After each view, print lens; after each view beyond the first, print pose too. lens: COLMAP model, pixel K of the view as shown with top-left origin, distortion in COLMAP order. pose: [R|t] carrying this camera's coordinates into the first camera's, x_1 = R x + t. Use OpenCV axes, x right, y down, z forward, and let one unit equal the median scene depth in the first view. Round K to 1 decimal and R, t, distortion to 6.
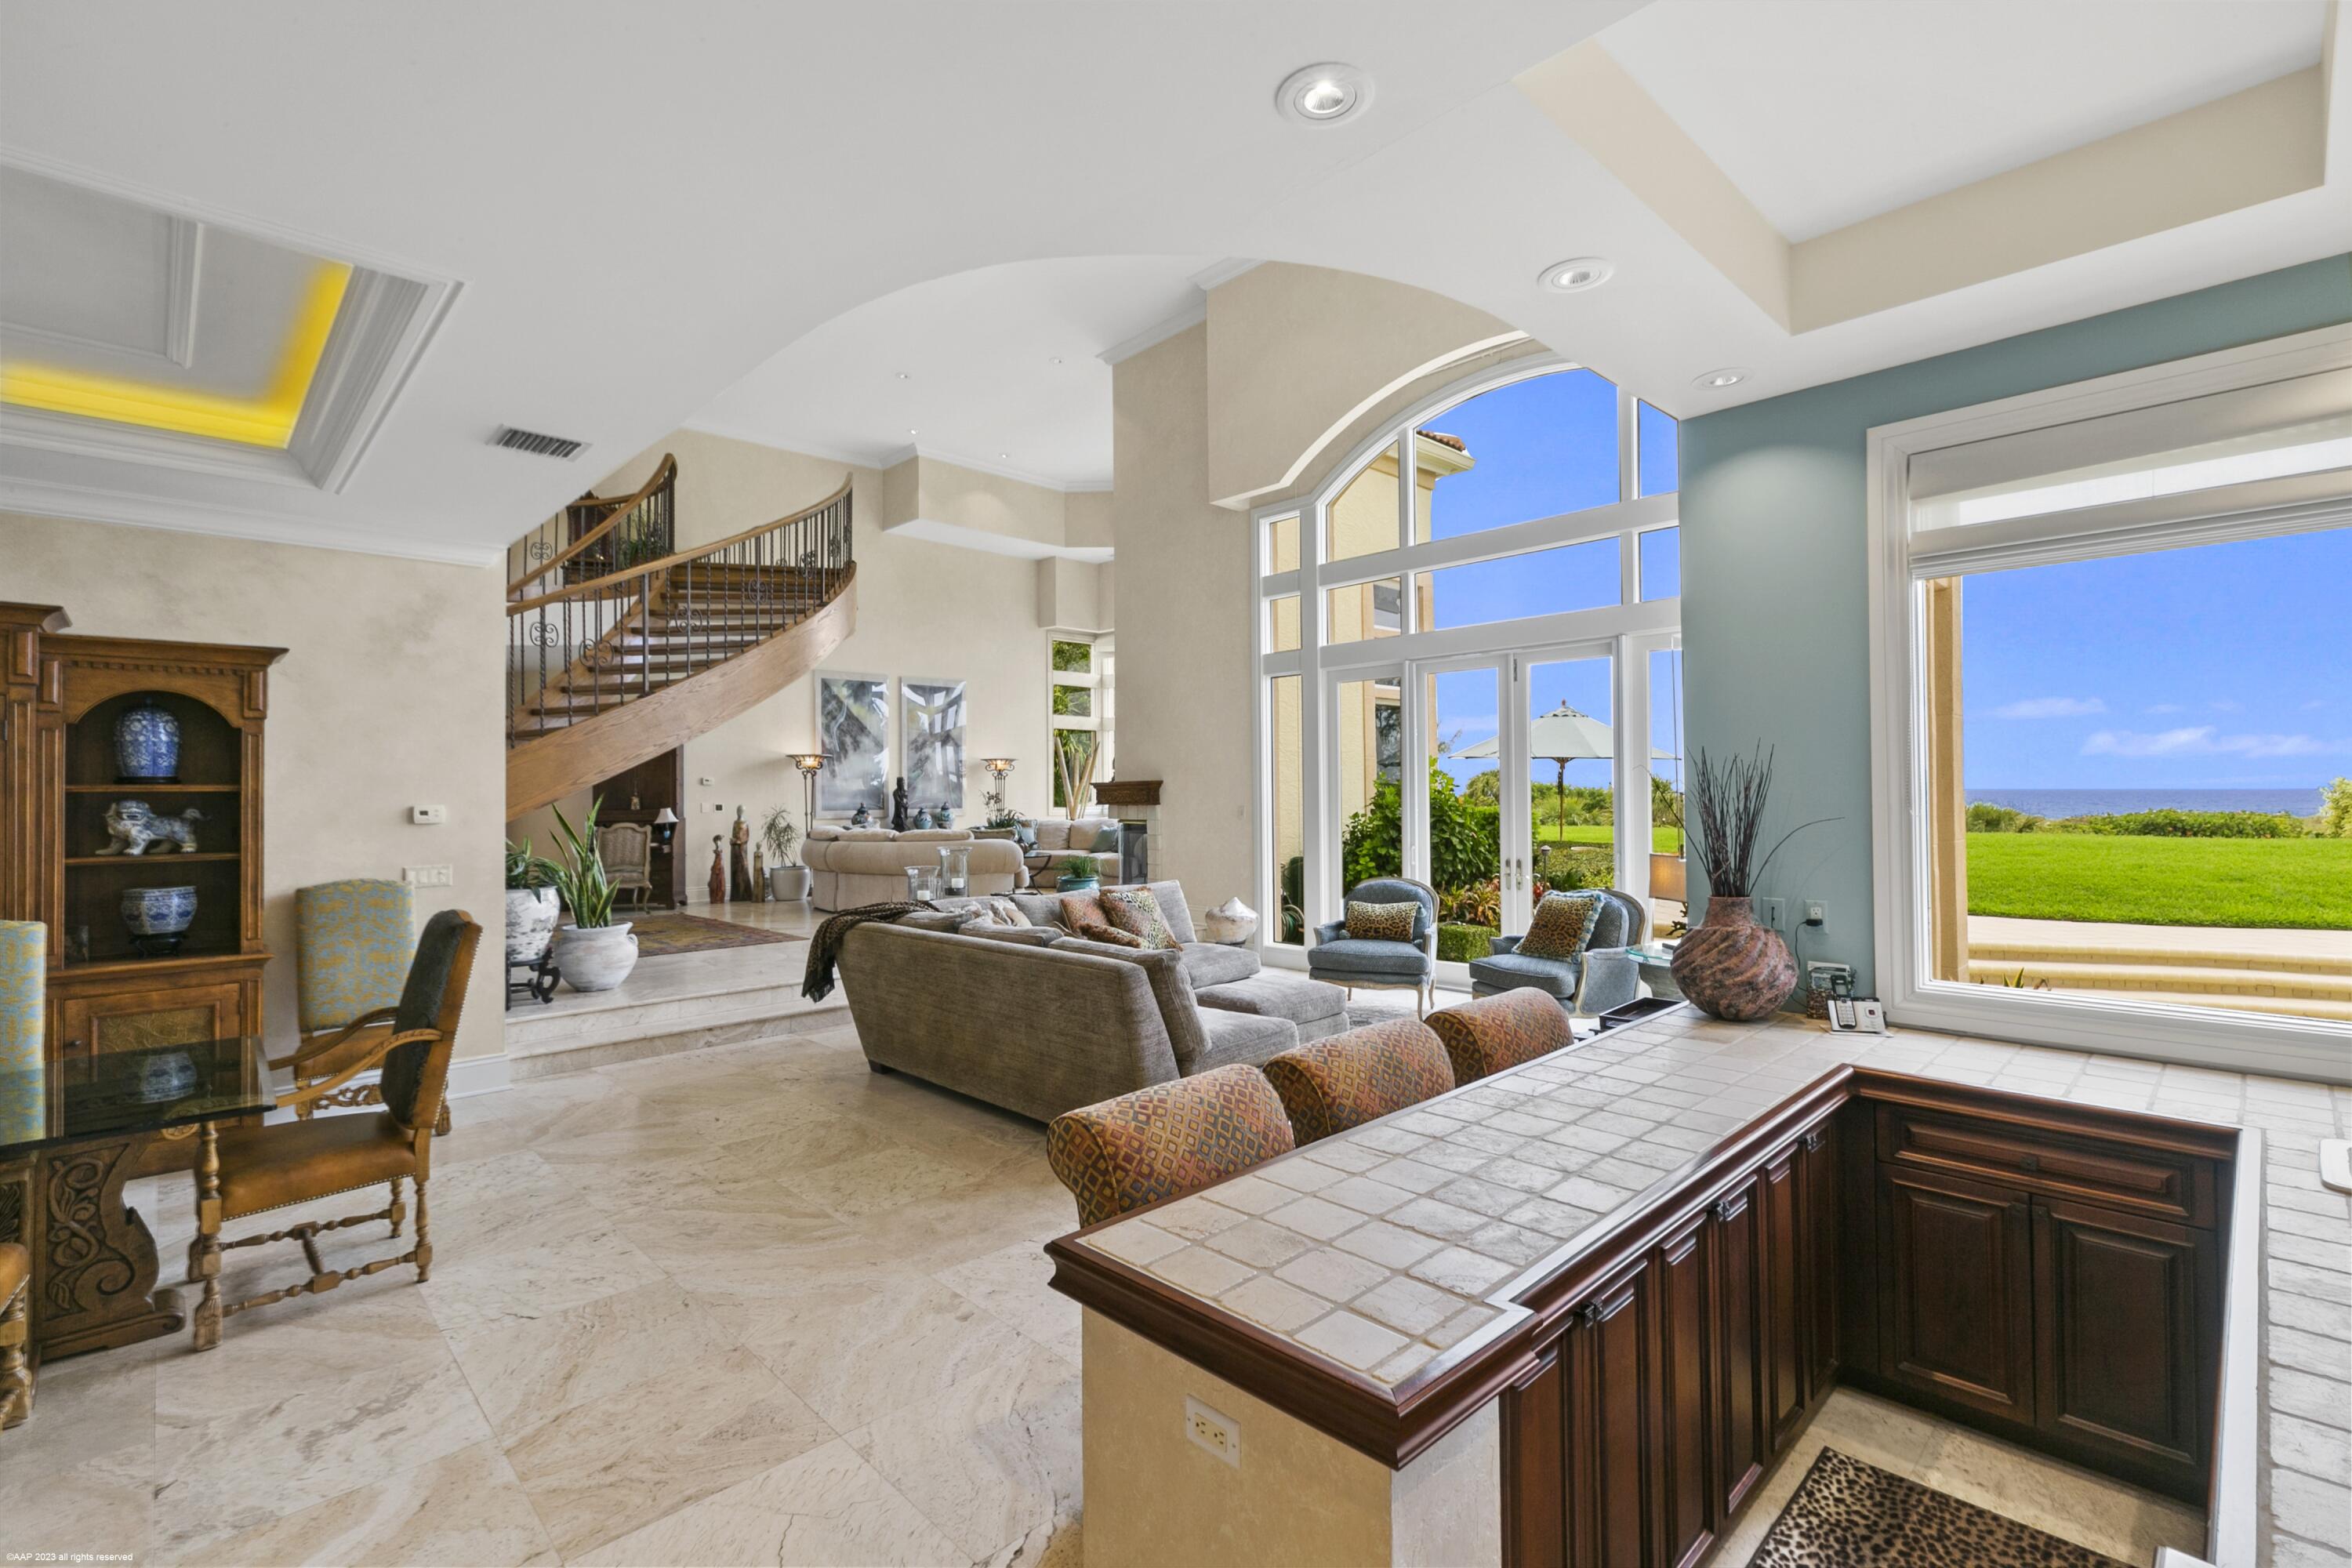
lens RADIAL K [[1055.3, 0, 1174.5], [0, 1055.3, 781.1], [0, 0, 1]] dist [0.002041, -0.000786]
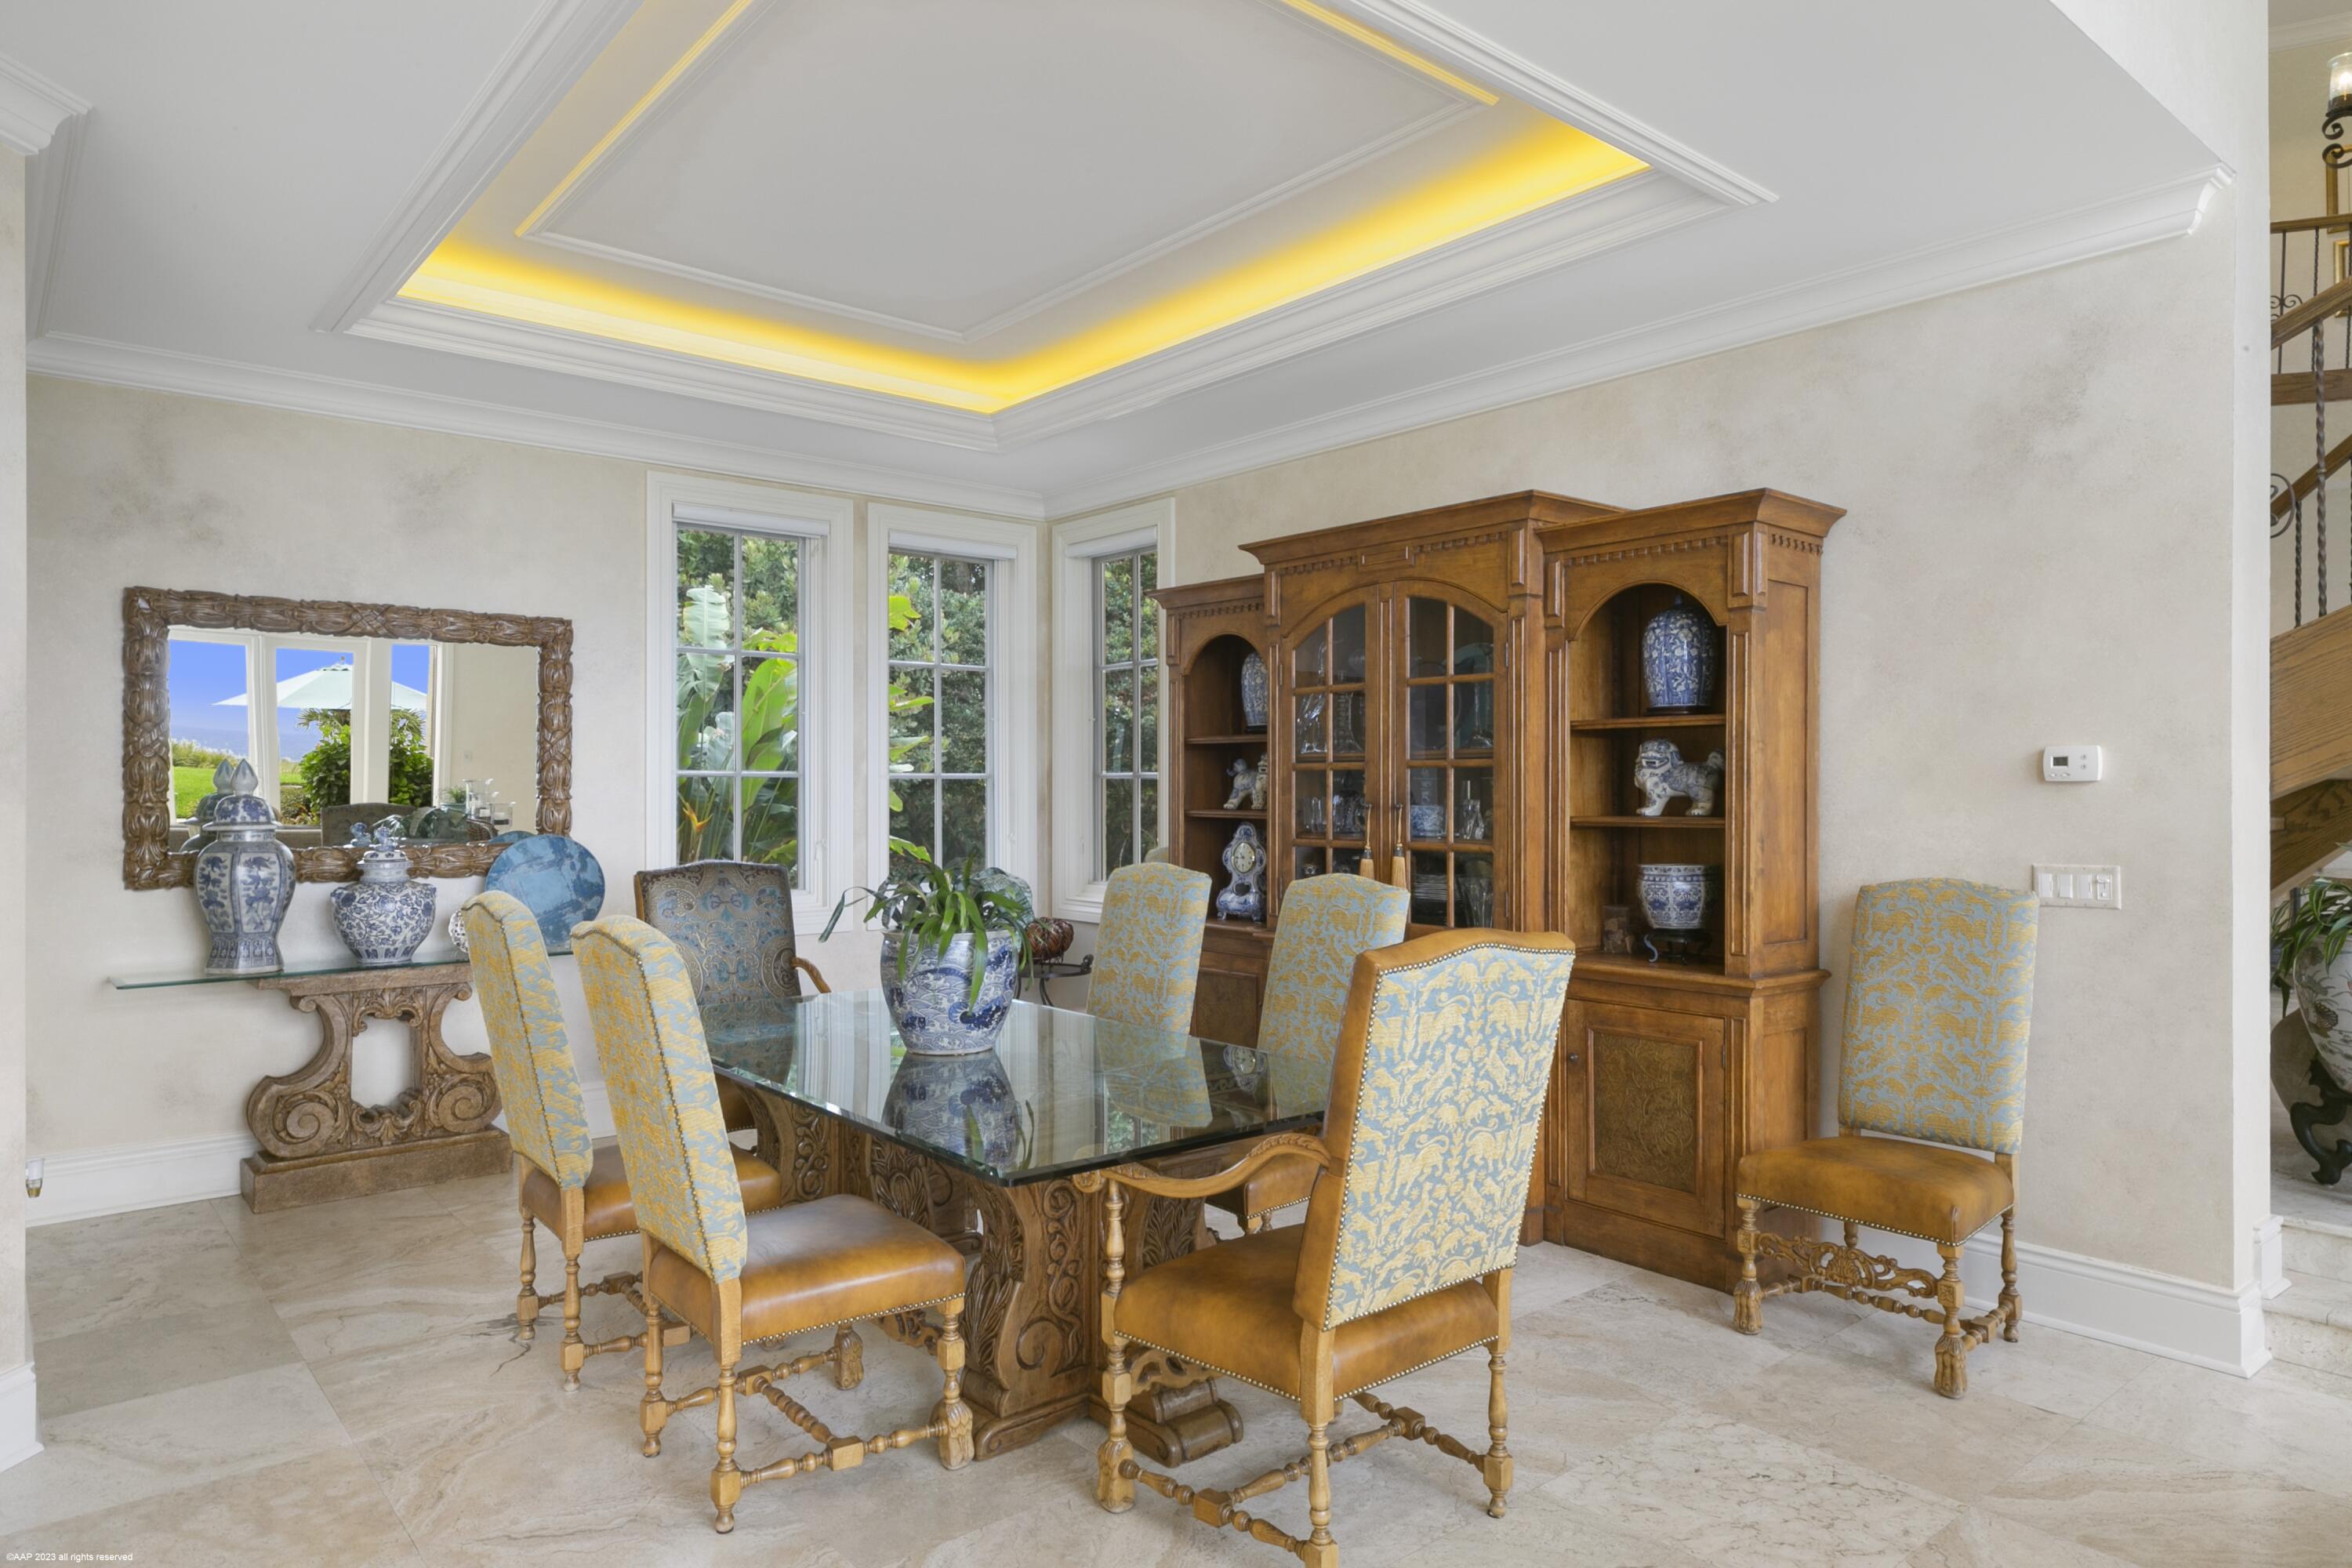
lens RADIAL K [[1429.2, 0, 1174.5], [0, 1429.2, 782.8], [0, 0, 1]] dist [0.000074, 0.000707]
pose [[-0.079872, 0.007266, -0.996779, 0.014589], [0.013750, 0.999886, 0.006186, 0.036106], [0.996710, -0.013212, -0.079963, 0.745296]]
